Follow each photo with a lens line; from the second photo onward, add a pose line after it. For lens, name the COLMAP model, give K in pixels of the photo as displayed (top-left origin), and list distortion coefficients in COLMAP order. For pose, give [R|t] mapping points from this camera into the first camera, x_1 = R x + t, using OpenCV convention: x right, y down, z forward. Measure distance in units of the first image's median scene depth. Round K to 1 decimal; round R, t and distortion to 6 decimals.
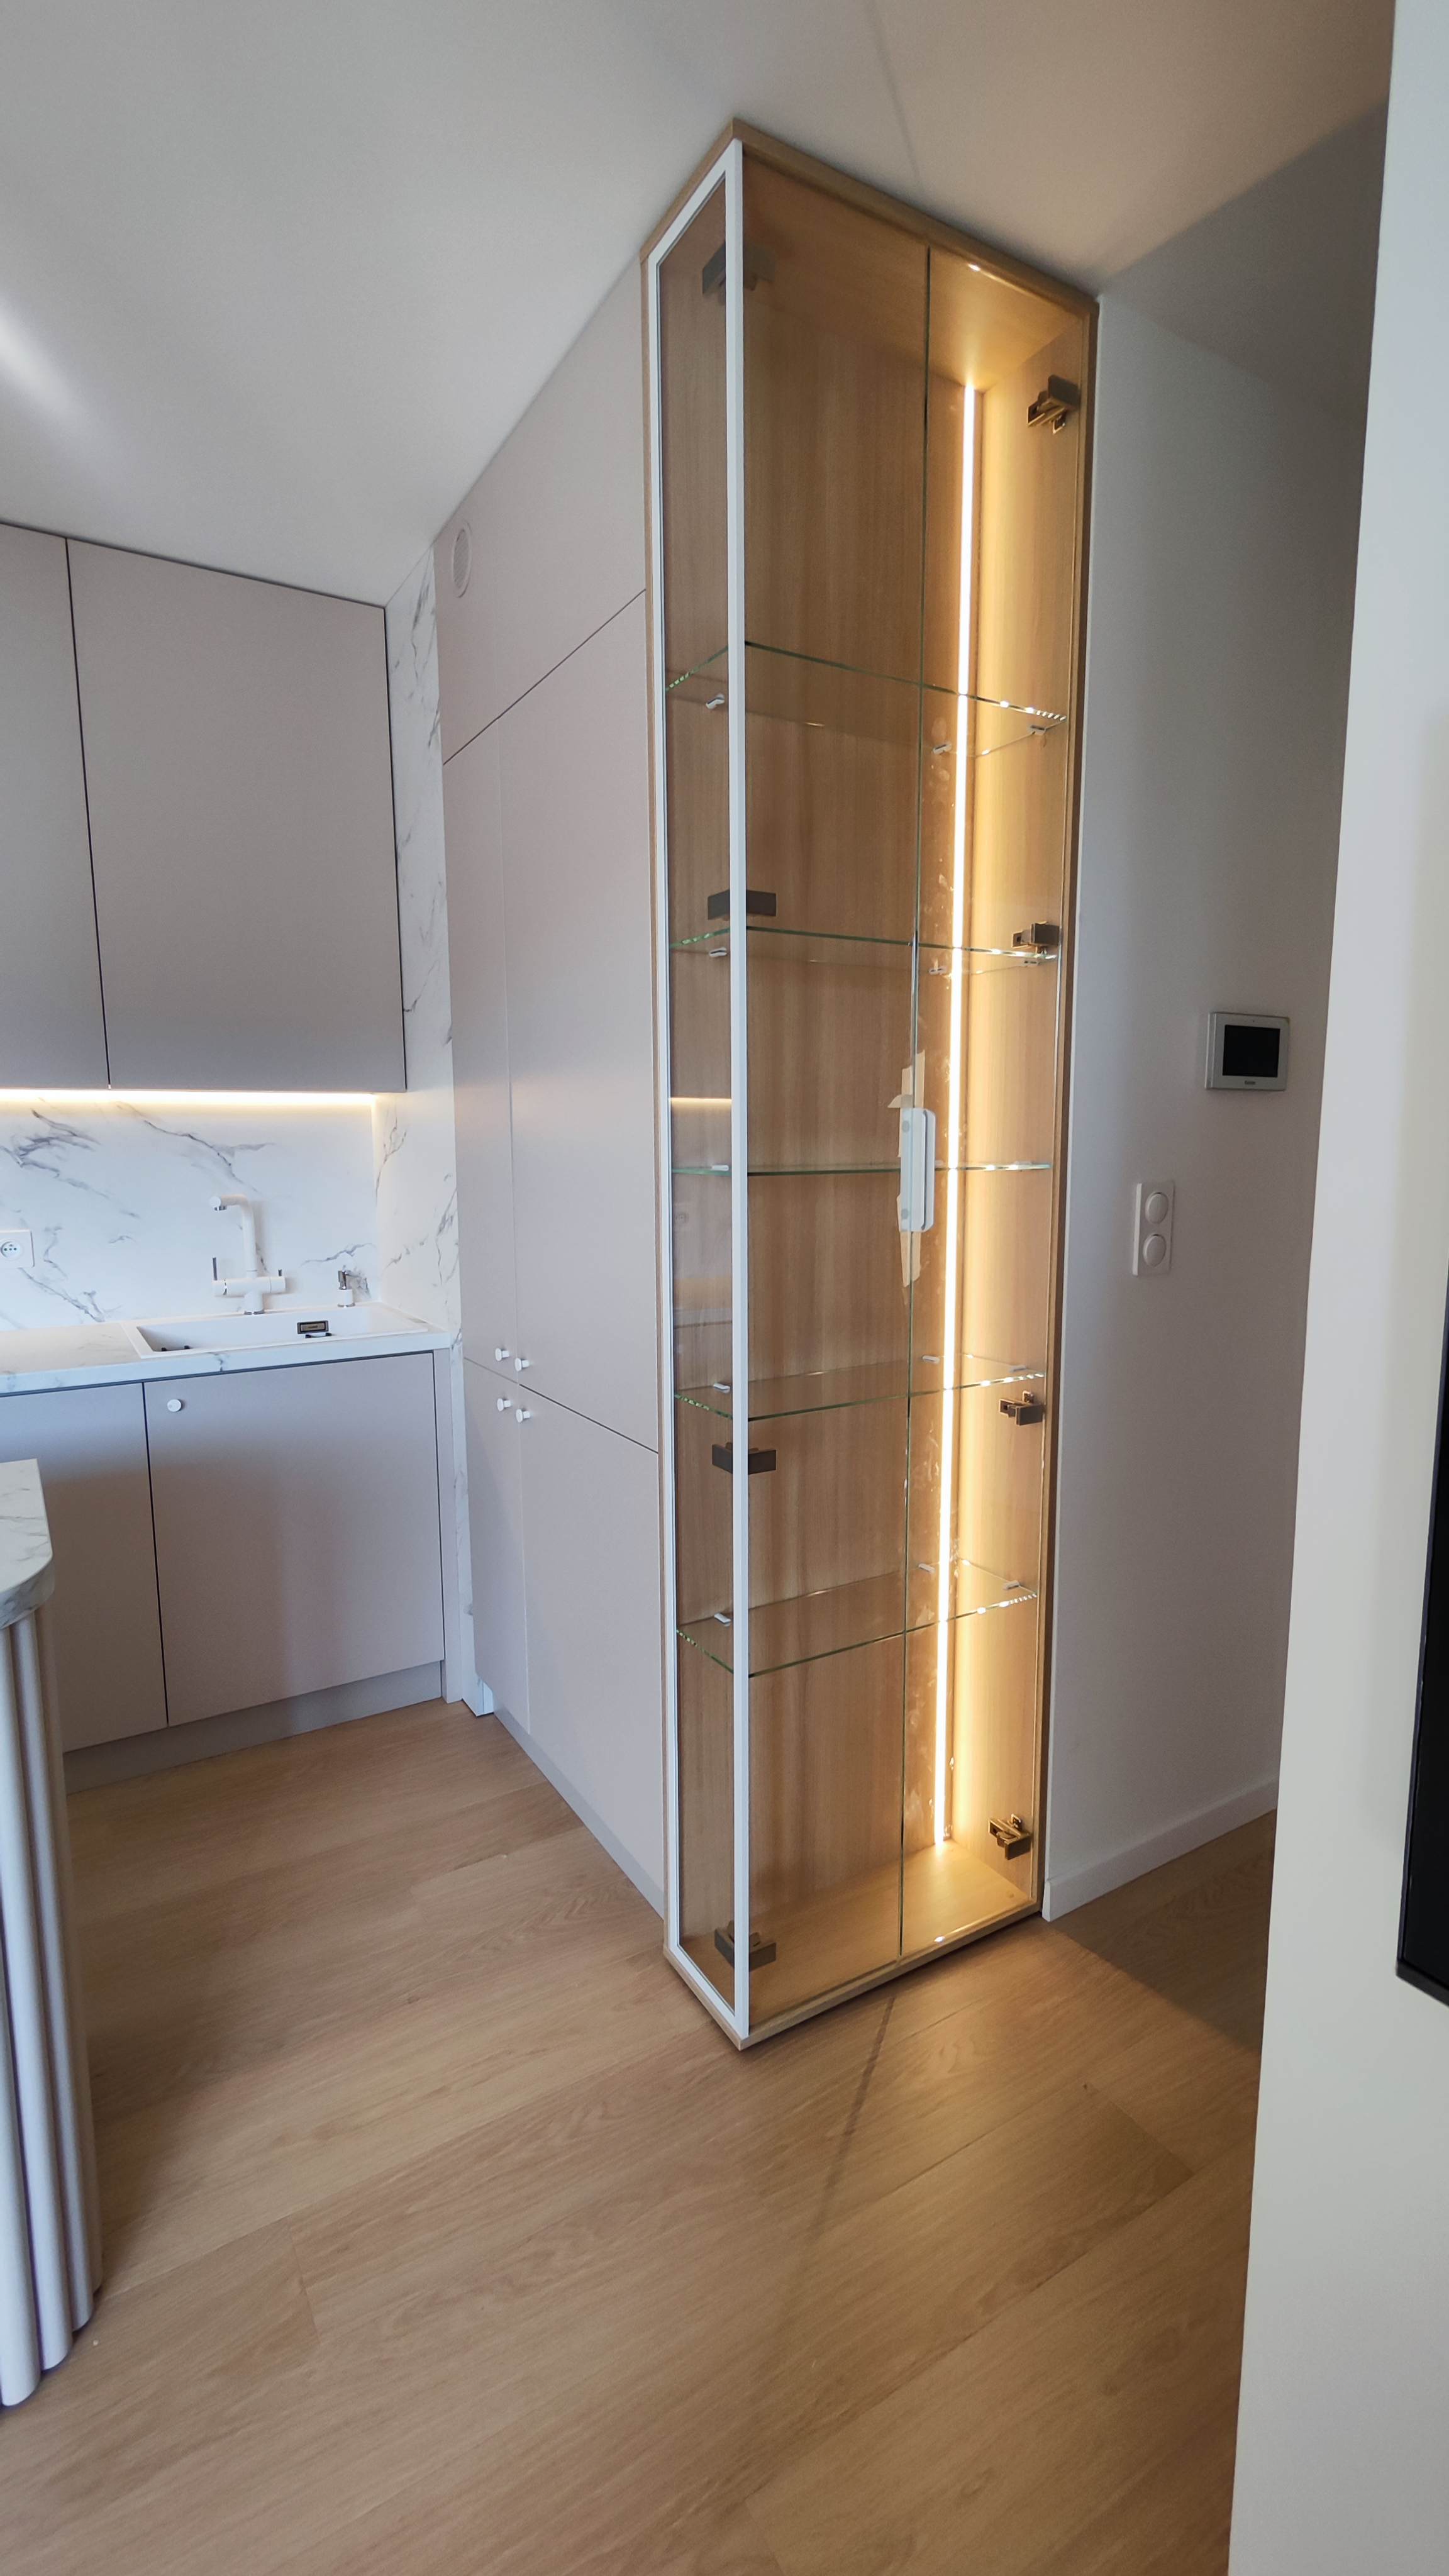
lens RADIAL K [[1139.8, 0, 682.3], [0, 1139.8, 1298.8], [0, 0, 1]] dist [0.084342, -0.062278]
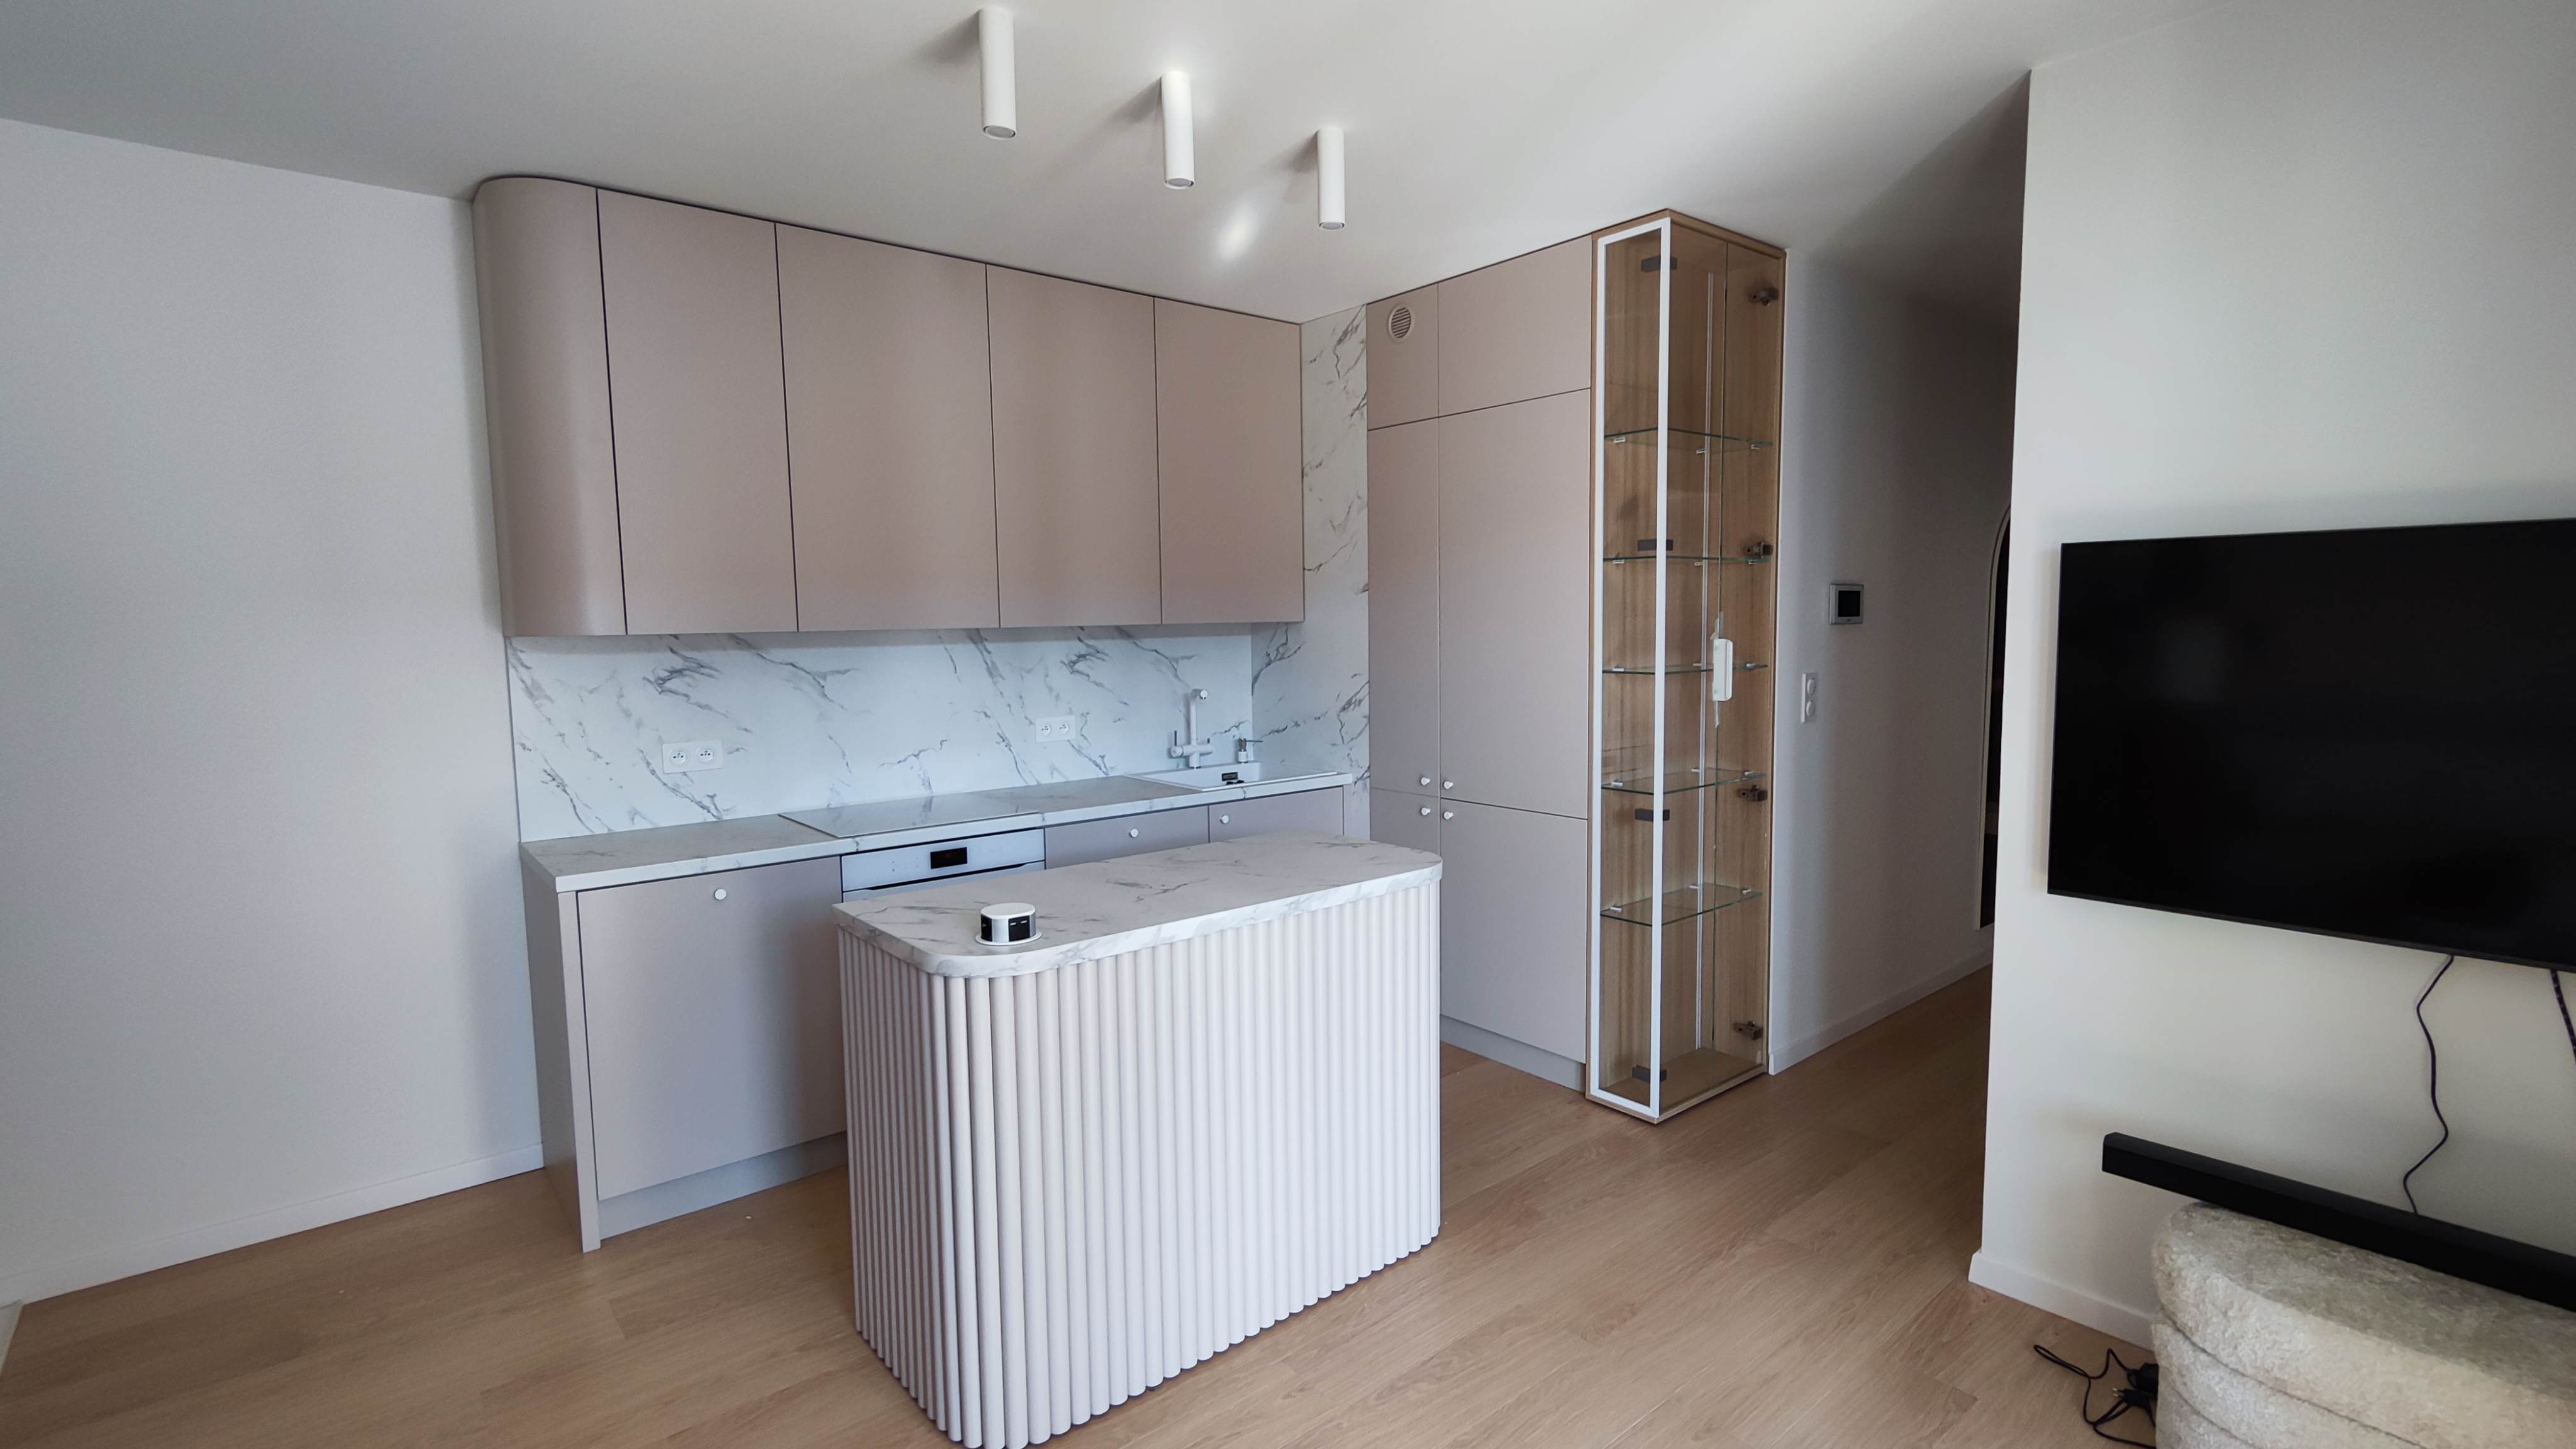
lens RADIAL K [[1139.8, 0, 1288.0], [0, 1139.8, 724.5], [0, 0, 1]] dist [0.084342, -0.062278]
pose [[0.987866, -0.019601, 0.154066, -0.629748], [0.028499, 0.998038, -0.055757, 0.054886], [-0.152670, 0.059472, 0.986486, -0.629013]]
